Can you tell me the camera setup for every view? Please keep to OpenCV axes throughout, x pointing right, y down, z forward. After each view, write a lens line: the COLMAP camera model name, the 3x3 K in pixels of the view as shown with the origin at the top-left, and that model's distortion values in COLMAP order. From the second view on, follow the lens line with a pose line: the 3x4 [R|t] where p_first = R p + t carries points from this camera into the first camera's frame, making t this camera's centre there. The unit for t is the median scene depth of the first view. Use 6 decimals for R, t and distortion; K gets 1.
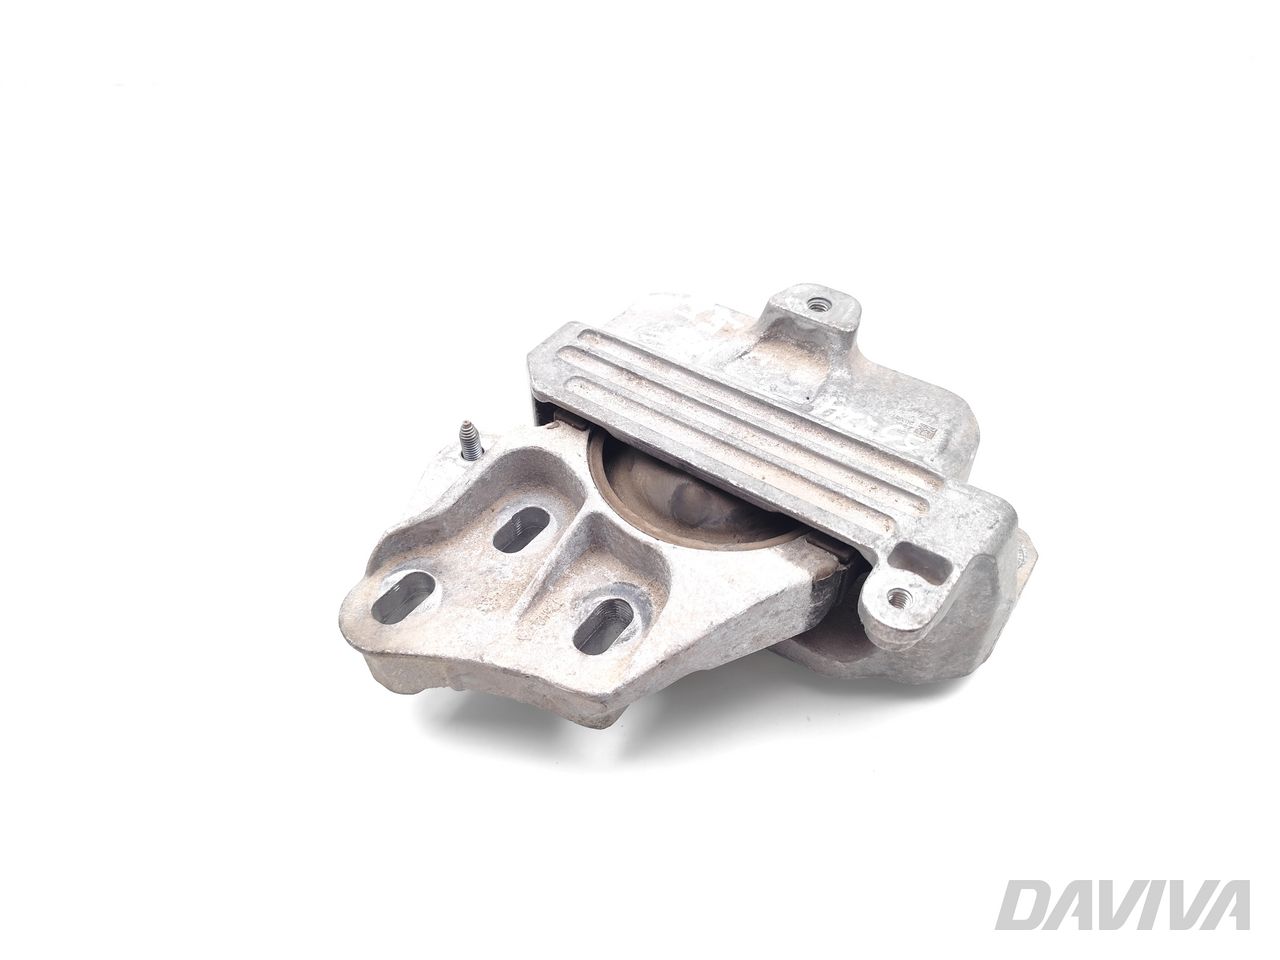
lens RADIAL K [[909.9, 0, 642.4], [0, 909.9, 481.4], [0, 0, 1]] dist [0.044578, -0.002650]
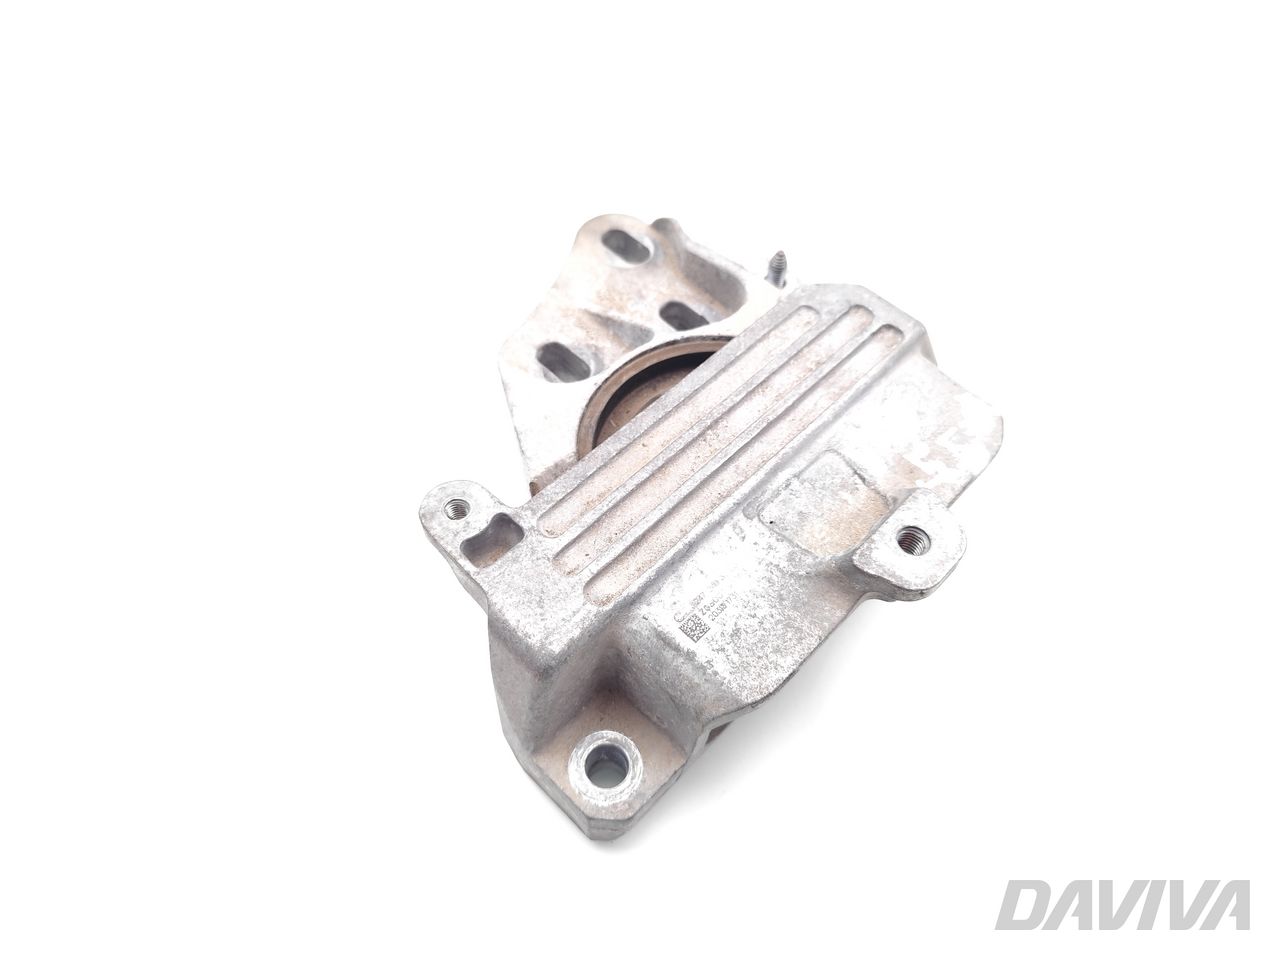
lens RADIAL K [[909.9, 0, 641.5], [0, 909.9, 477.6], [0, 0, 1]] dist [0.044578, -0.002650]
pose [[-0.159545, 0.821063, -0.548089, 0.635729], [-0.732670, 0.273614, 0.623162, -0.543691], [0.661620, 0.500991, 0.557914, 0.453106]]
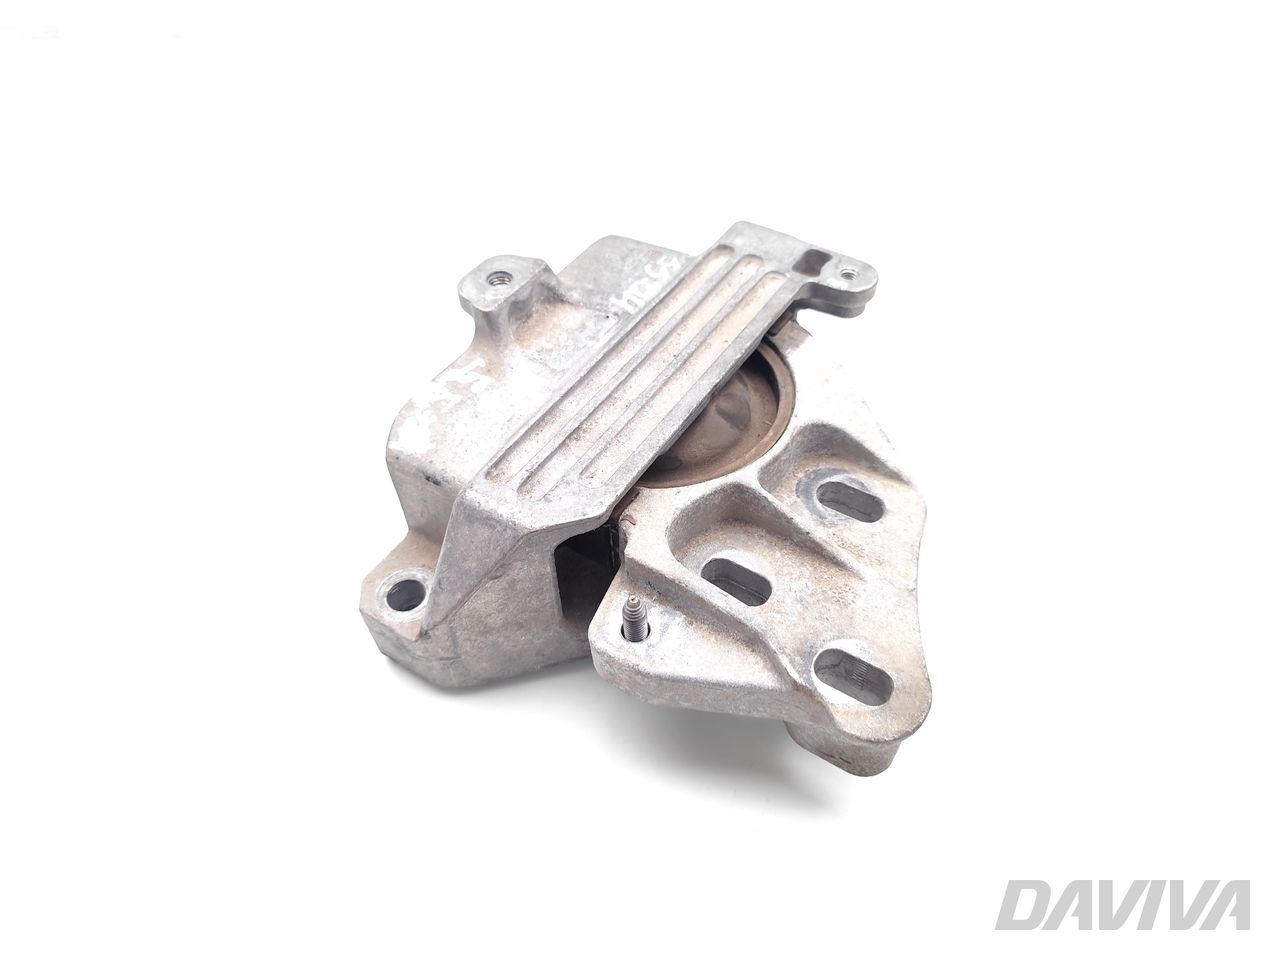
lens RADIAL K [[909.9, 0, 662.9], [0, 909.9, 491.2], [0, 0, 1]] dist [0.044578, -0.002650]
pose [[-0.051785, -0.730633, 0.680804, -0.674985], [0.733444, 0.434847, 0.522463, -0.506398], [-0.677774, 0.526387, 0.513360, 0.551568]]
